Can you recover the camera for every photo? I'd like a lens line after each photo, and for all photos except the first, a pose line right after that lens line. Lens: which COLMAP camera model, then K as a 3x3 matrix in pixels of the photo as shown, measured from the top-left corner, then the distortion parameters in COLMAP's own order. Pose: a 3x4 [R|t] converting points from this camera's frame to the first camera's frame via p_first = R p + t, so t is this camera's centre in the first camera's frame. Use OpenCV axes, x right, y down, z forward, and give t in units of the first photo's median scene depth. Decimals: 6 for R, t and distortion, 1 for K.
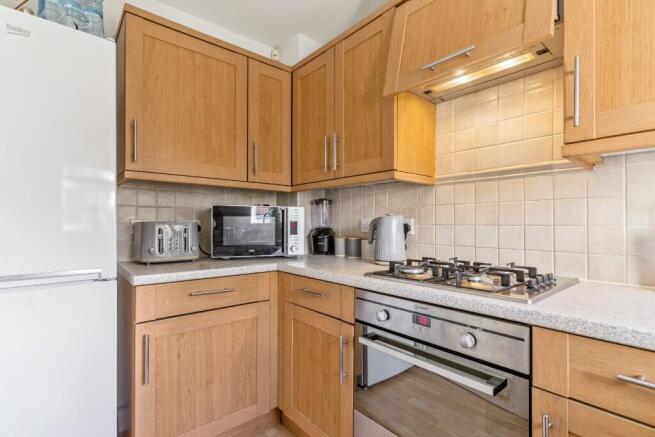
lens RADIAL K [[317.9, 0, 327.5], [0, 317.9, 218.5], [0, 0, 1]] dist [0.022229, -0.000256]
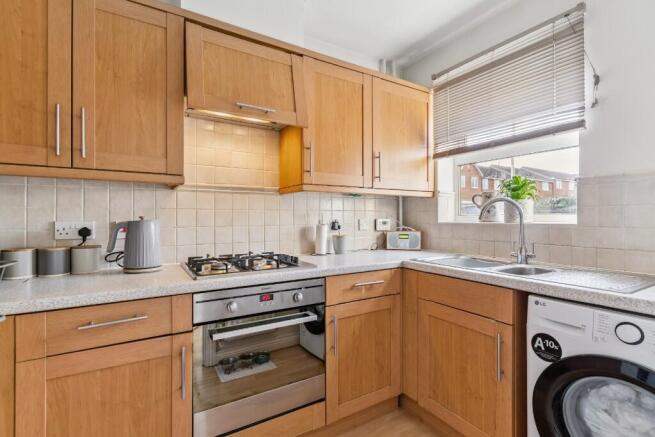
lens RADIAL K [[317.9, 0, 327.5], [0, 317.9, 218.5], [0, 0, 1]] dist [0.022229, -0.000256]
pose [[0.153076, -0.001261, 0.988214, -0.840228], [-0.012820, 0.999913, 0.003262, -0.025852], [-0.988131, -0.013168, 0.153046, 0.428423]]
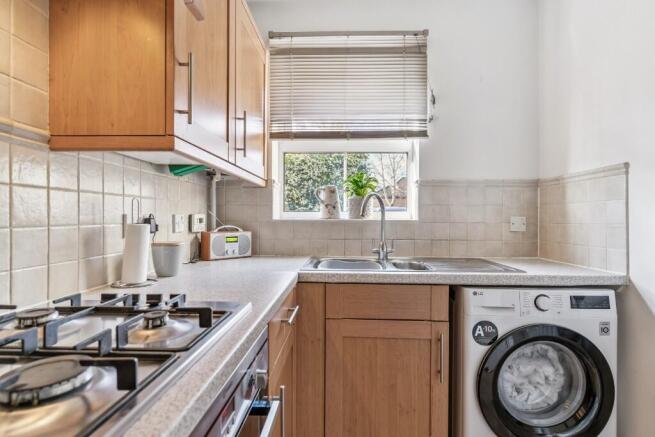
lens RADIAL K [[344.2, 0, 327.5], [0, 344.2, 218.5], [0, 0, 1]] dist [0.003254, 0.000730]
pose [[-0.743014, -0.003928, 0.669264, -0.179456], [-0.015107, 0.999826, -0.010903, 0.003010], [-0.669105, -0.018211, -0.742945, 1.073700]]
